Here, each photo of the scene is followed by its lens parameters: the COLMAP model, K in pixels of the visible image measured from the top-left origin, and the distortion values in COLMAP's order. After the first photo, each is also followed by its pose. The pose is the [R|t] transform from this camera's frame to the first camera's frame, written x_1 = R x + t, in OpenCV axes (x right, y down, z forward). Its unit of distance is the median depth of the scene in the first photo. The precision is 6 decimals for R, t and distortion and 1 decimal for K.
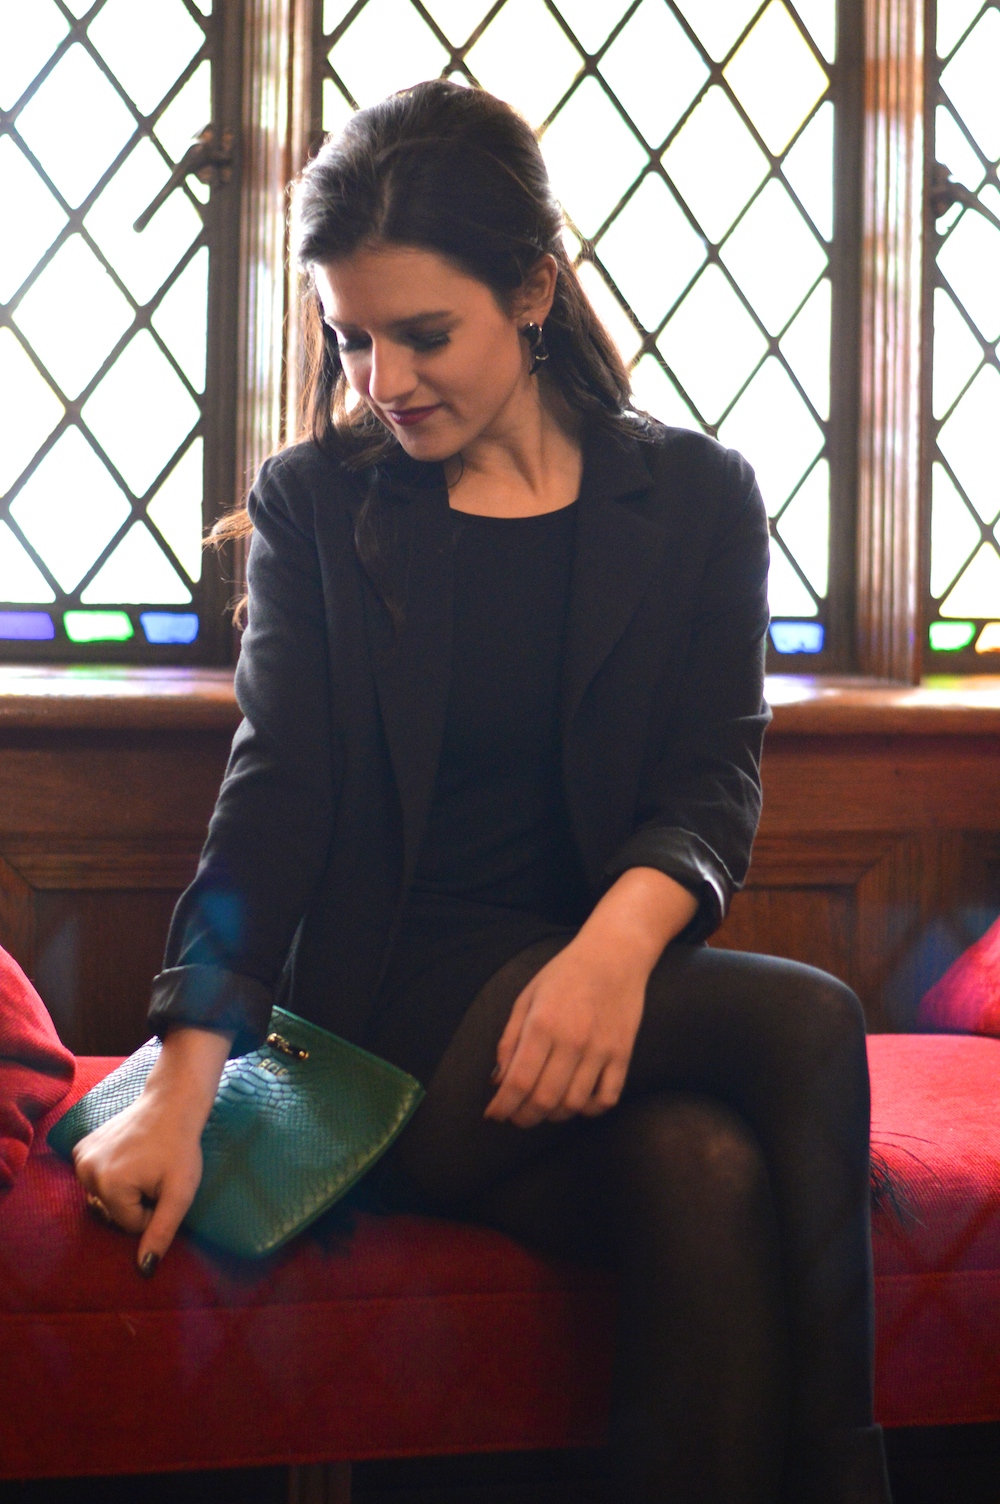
lens RADIAL K [[3352.3, 0, 607.4], [0, 3352.3, 752.1], [0, 0, 1]] dist [-0.086392, -0.262867]
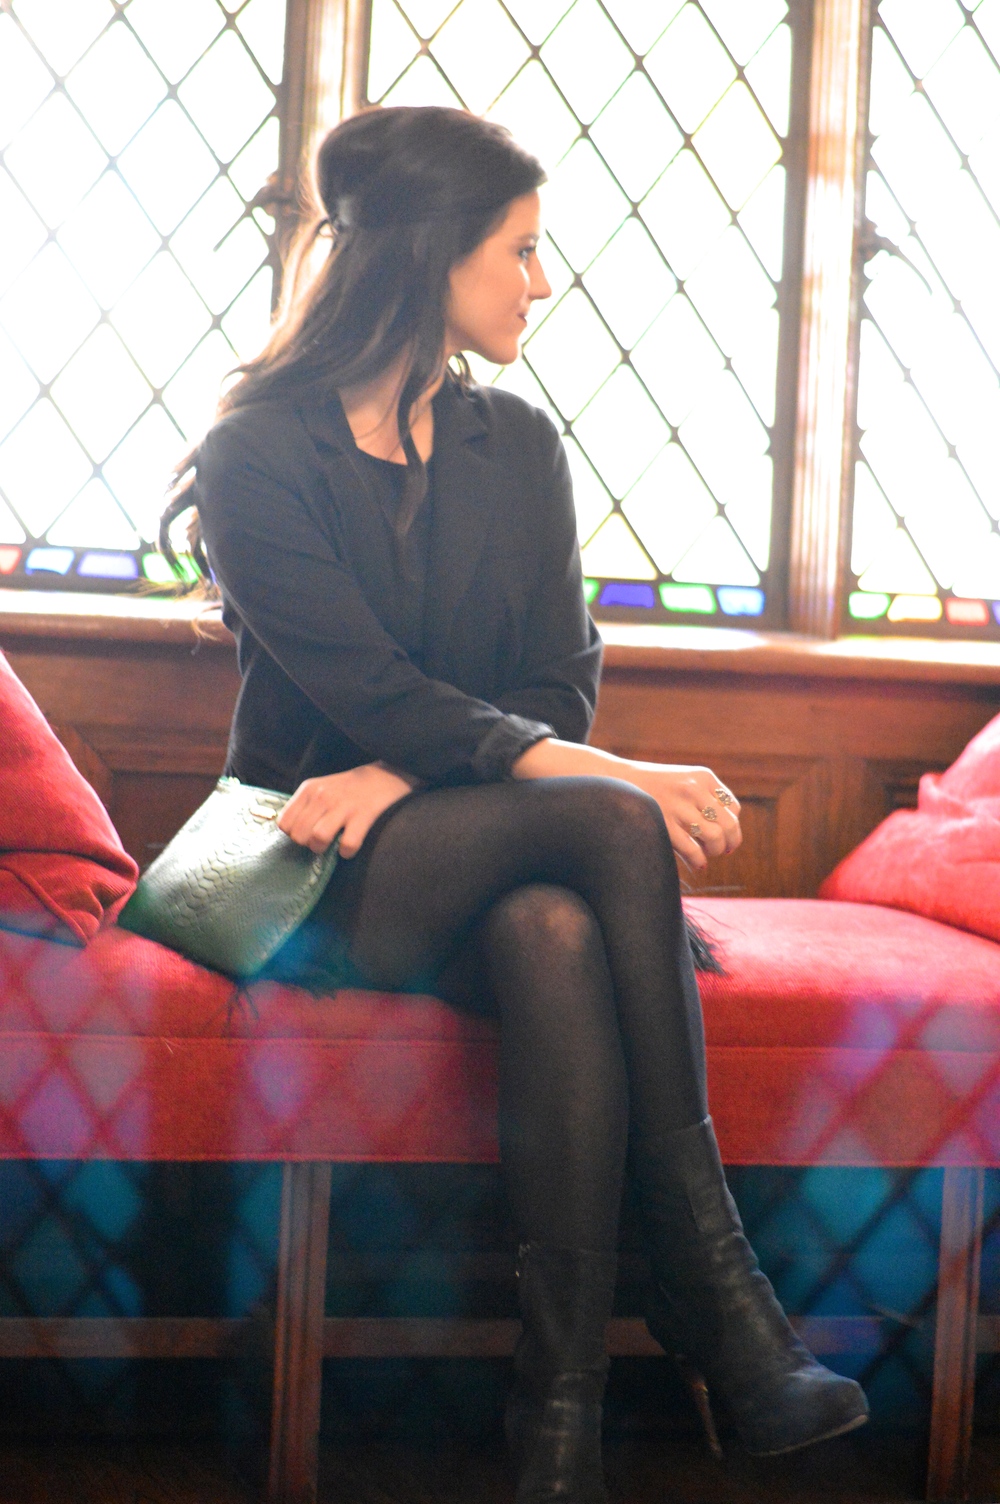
lens RADIAL K [[3352.3, 0, 607.4], [0, 3352.3, 752.1], [0, 0, 1]] dist [-0.086392, -0.262867]
pose [[0.999095, 0.031939, -0.028075, 0.044824], [-0.032699, 0.999100, -0.027029, 0.056523], [0.027187, 0.027923, 0.999240, -0.228346]]
